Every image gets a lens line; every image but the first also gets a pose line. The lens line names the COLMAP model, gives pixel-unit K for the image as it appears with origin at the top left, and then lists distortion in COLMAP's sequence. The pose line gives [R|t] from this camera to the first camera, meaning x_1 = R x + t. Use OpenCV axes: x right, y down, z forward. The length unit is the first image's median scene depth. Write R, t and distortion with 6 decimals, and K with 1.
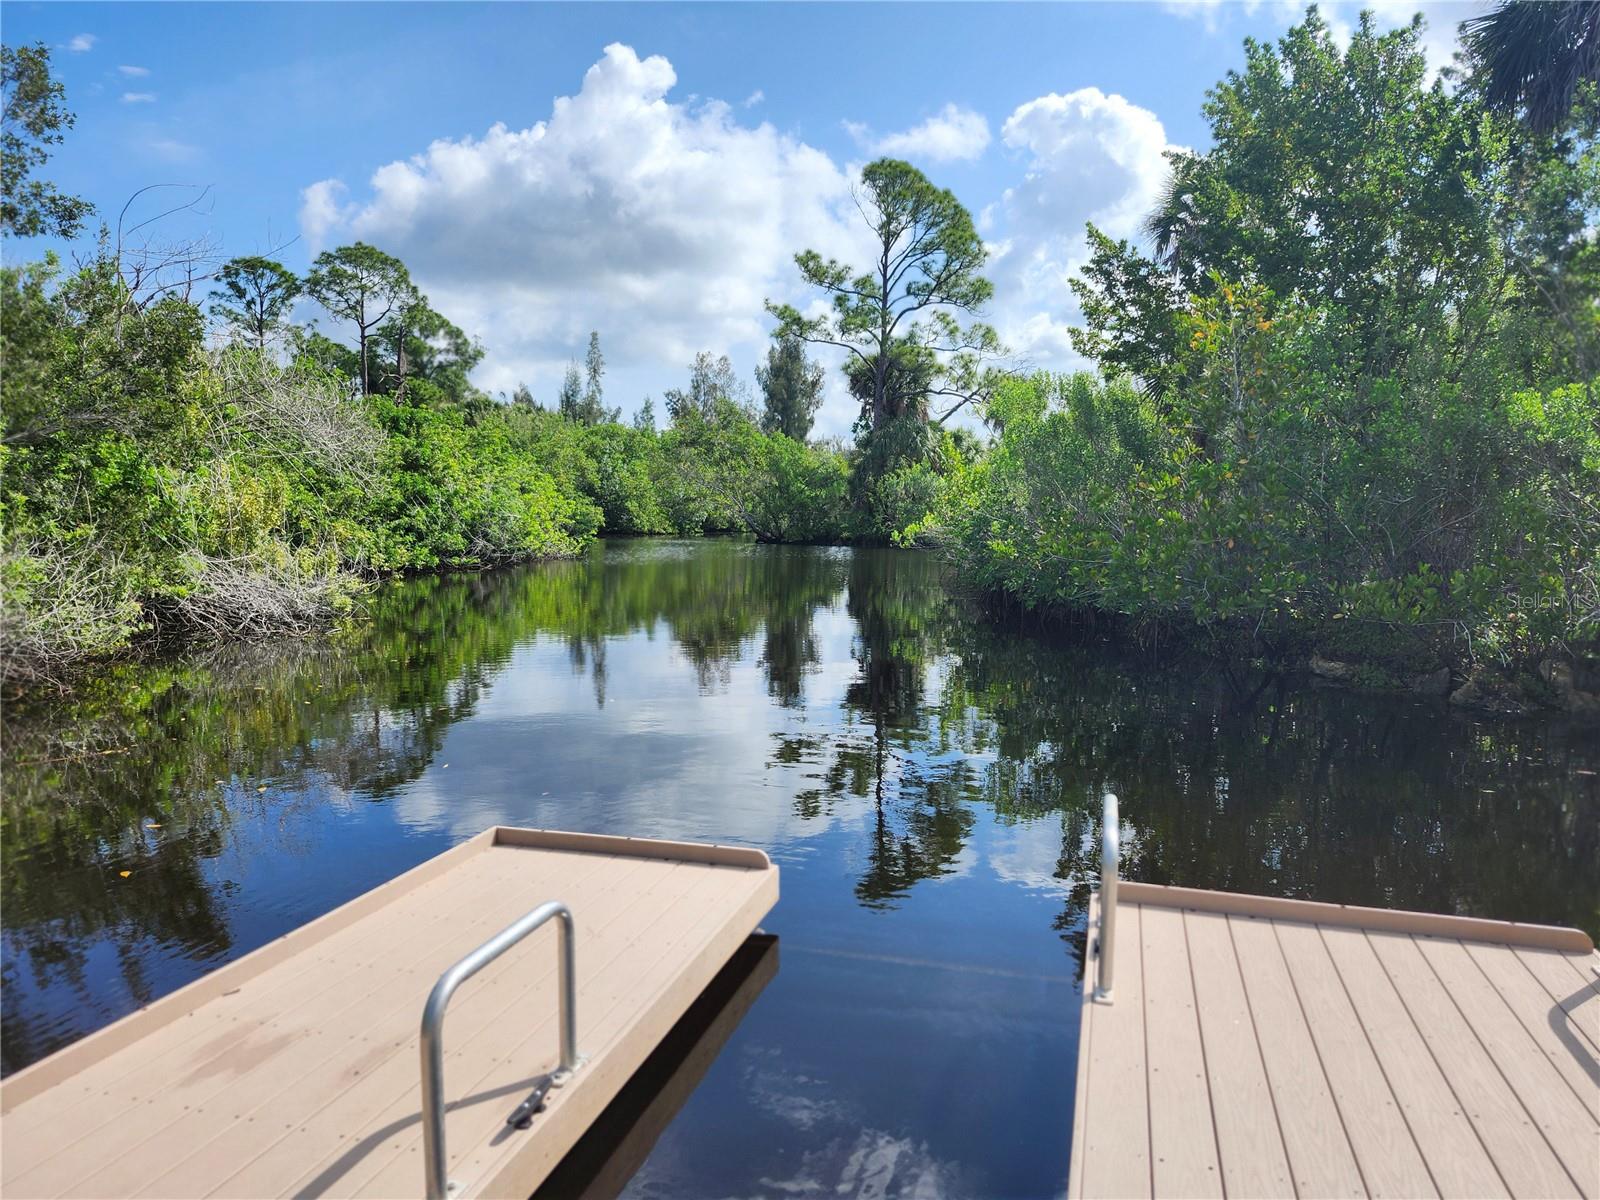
lens RADIAL K [[1106.2, 0, 799.7], [0, 1106.2, 646.0], [0, 0, 1]] dist [0.029896, -0.002690]
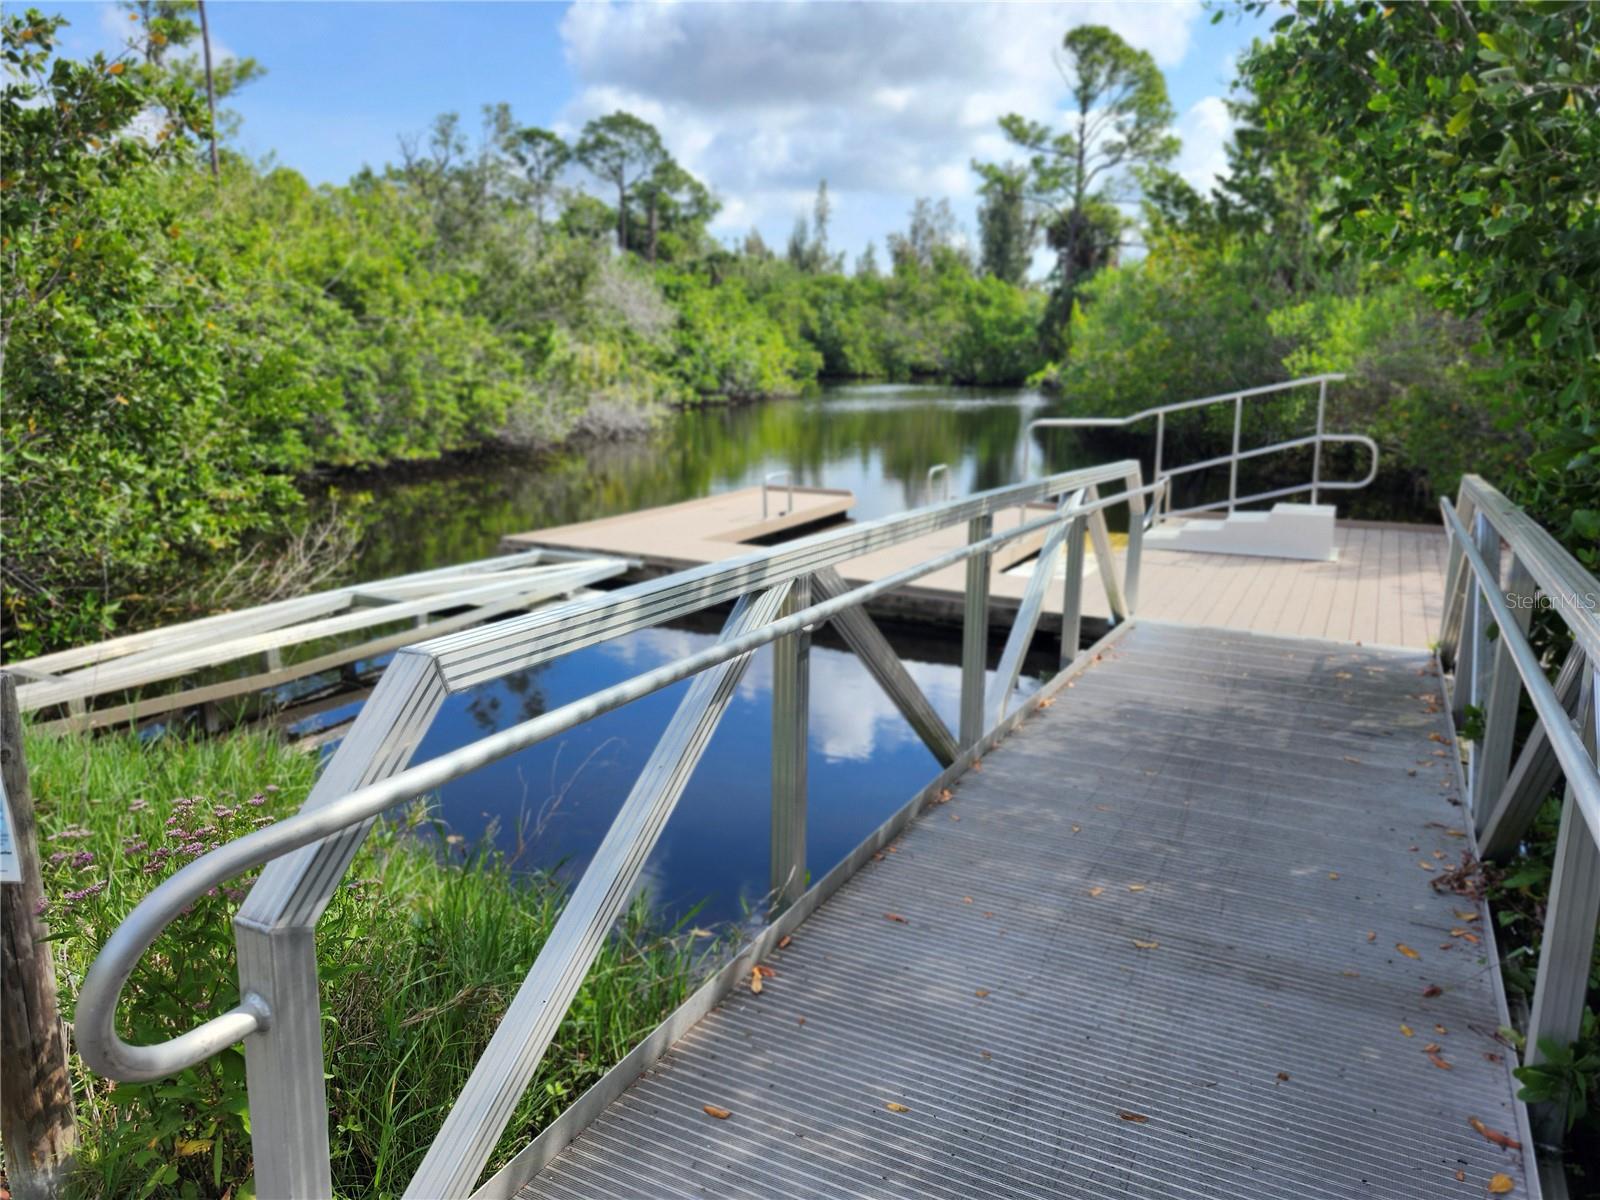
lens RADIAL K [[1106.2, 0, 799.7], [0, 1106.2, 646.0], [0, 0, 1]] dist [0.029896, -0.002690]
pose [[0.980412, 0.051251, -0.190174, 0.034900], [-0.024281, 0.989637, 0.141523, 0.014652], [0.195457, -0.134133, 0.971496, -0.170508]]
